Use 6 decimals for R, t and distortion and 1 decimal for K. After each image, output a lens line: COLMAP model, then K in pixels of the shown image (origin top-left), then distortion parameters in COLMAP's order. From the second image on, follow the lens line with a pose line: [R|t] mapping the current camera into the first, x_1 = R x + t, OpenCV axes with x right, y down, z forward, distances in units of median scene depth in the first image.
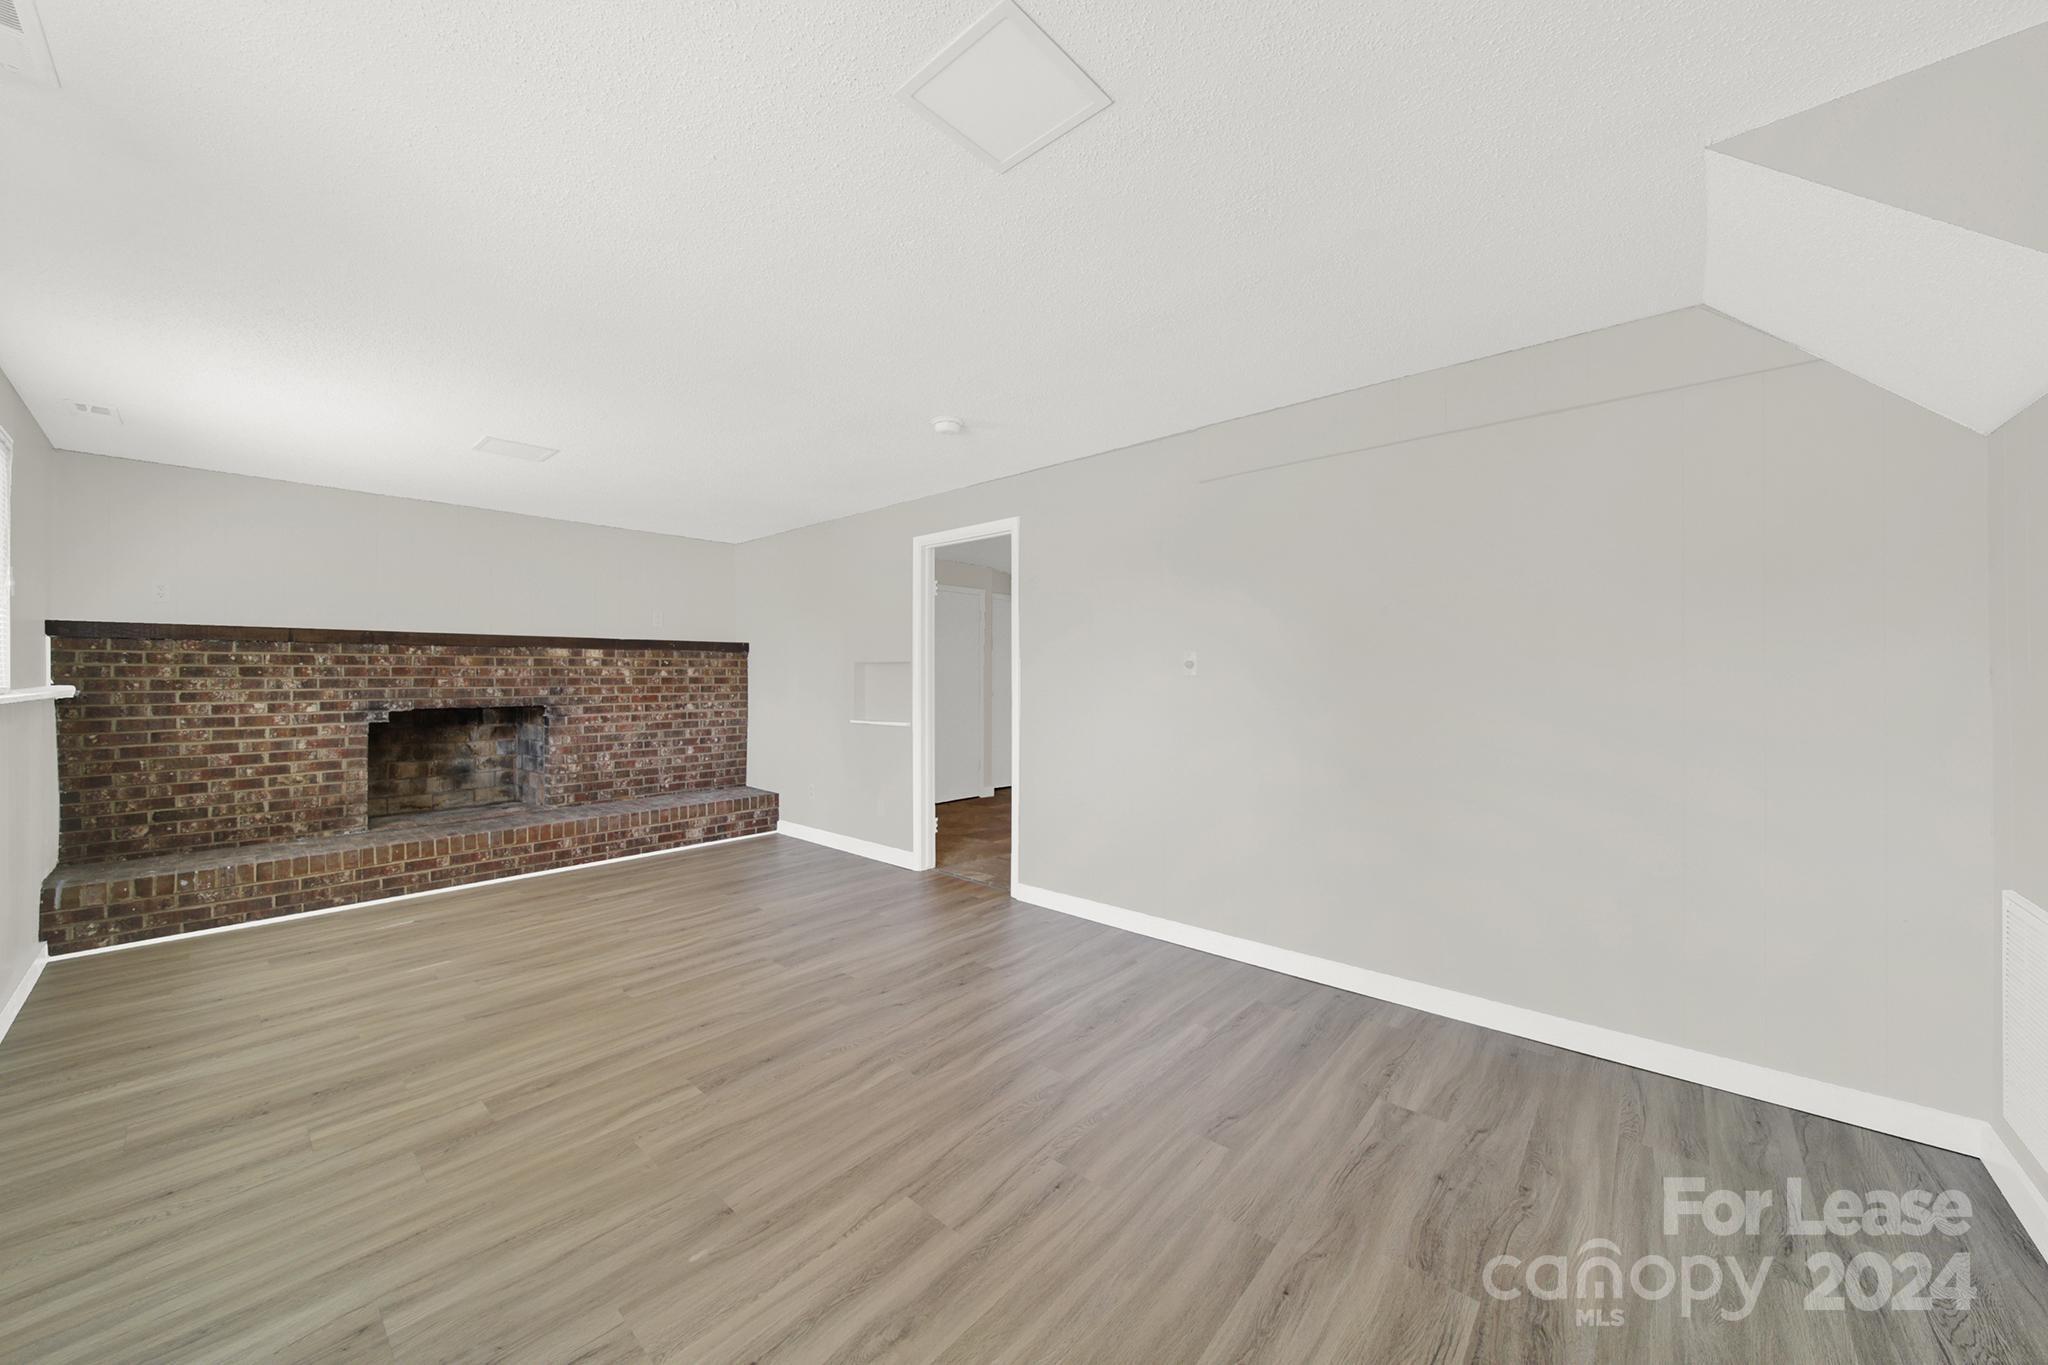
lens RADIAL K [[740.6, 0, 1005.7], [0, 740.6, 679.3], [0, 0, 1]] dist [0.000037, -0.000105]
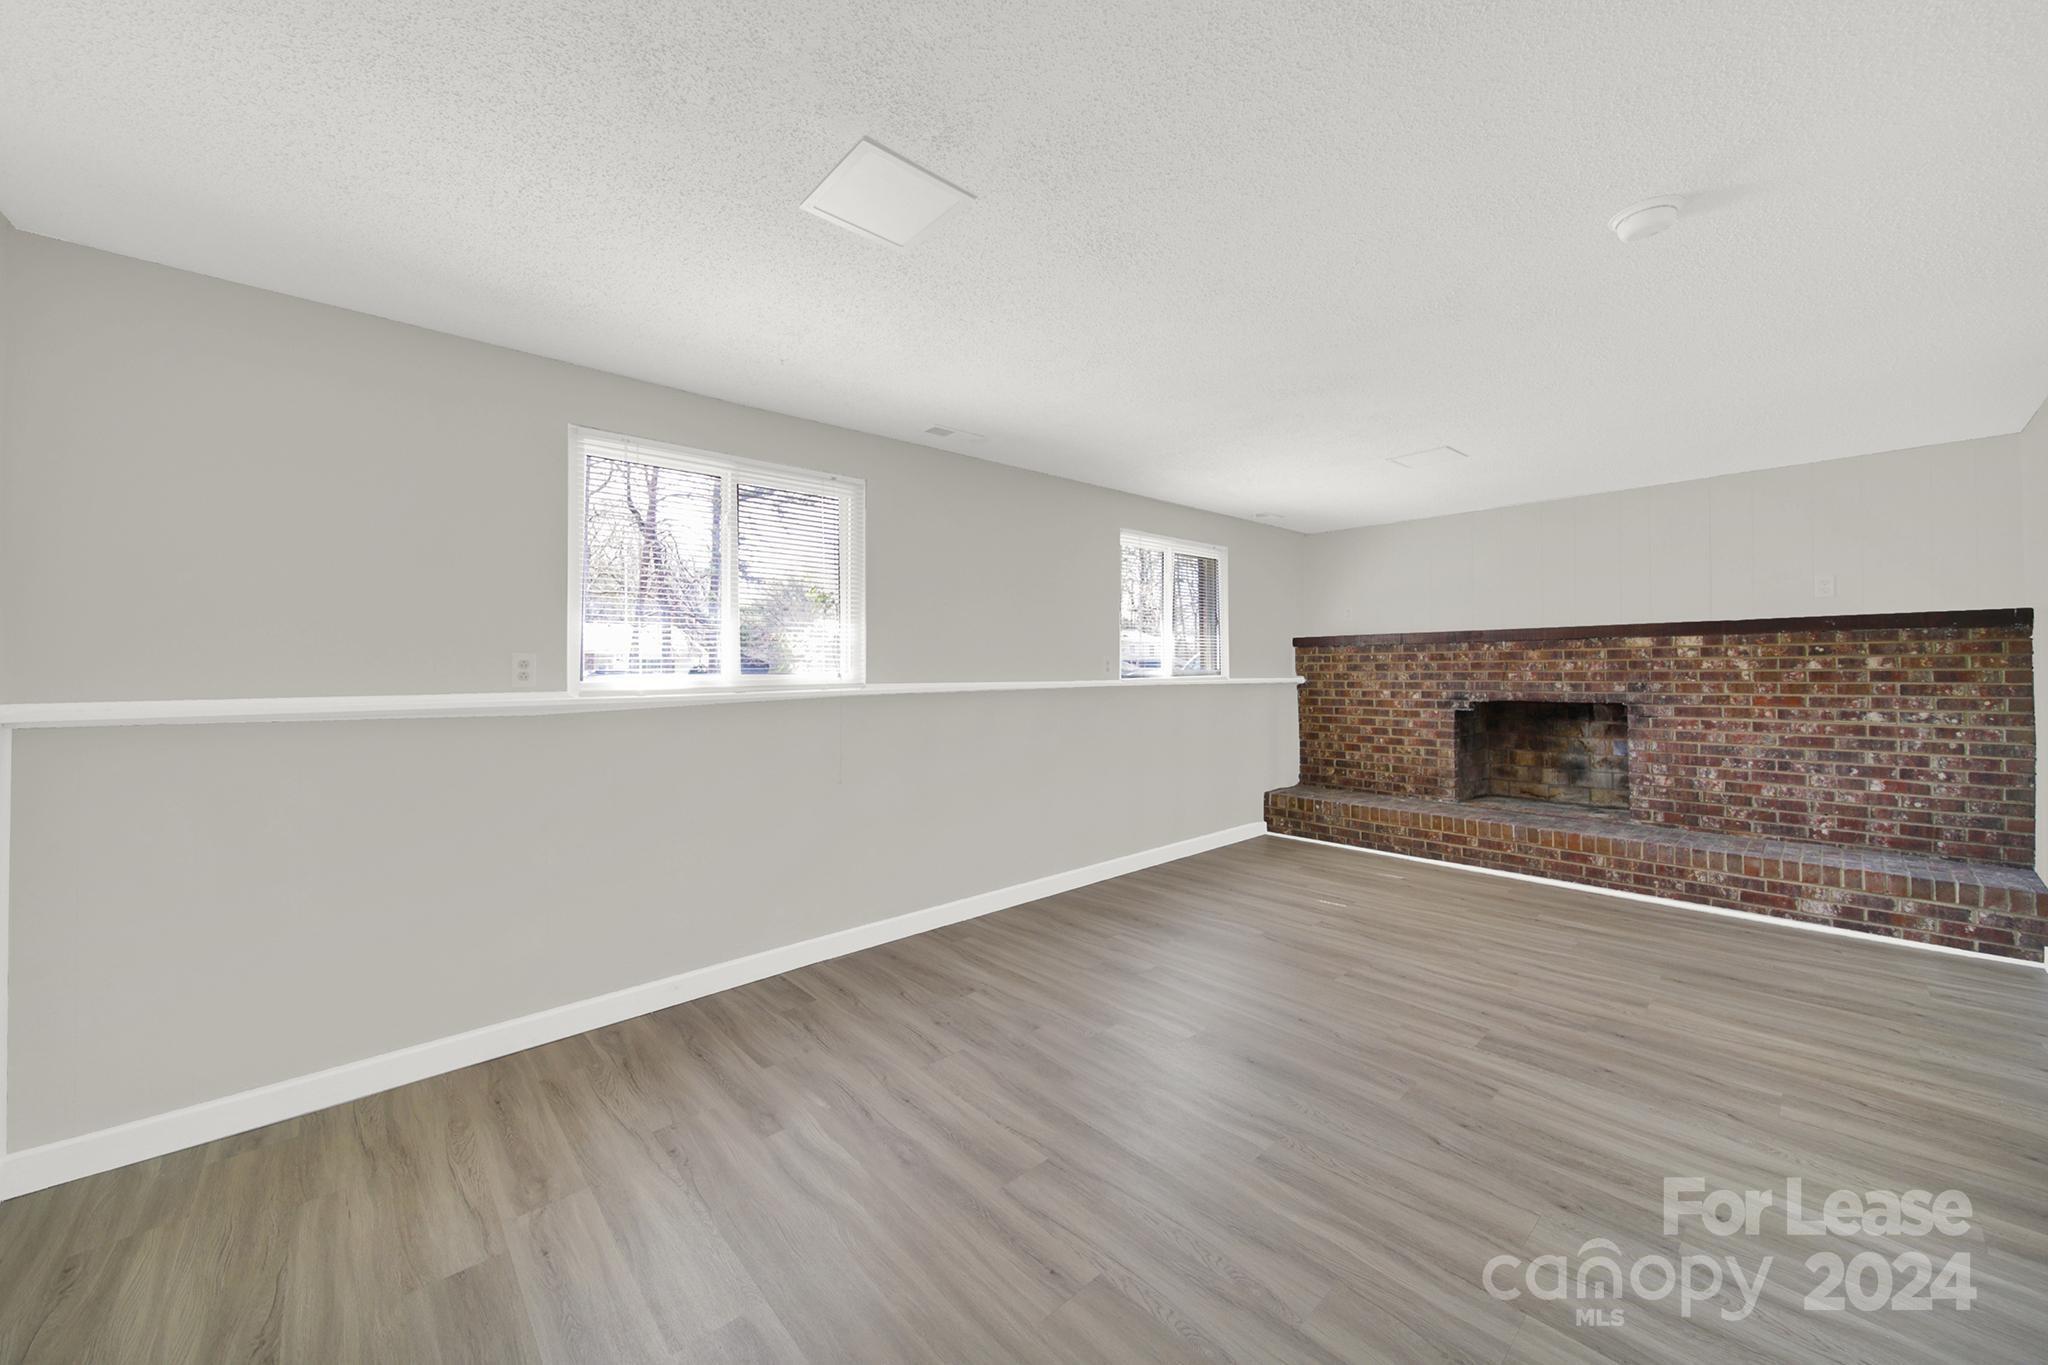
lens RADIAL K [[740.6, 0, 1004.0], [0, 740.6, 672.9], [0, 0, 1]] dist [0.000037, -0.000105]
pose [[-0.111865, 0.003832, -0.993716, 0.389103], [0.000122, 0.999993, 0.003843, -0.004935], [0.993723, 0.000309, -0.111865, 0.437076]]
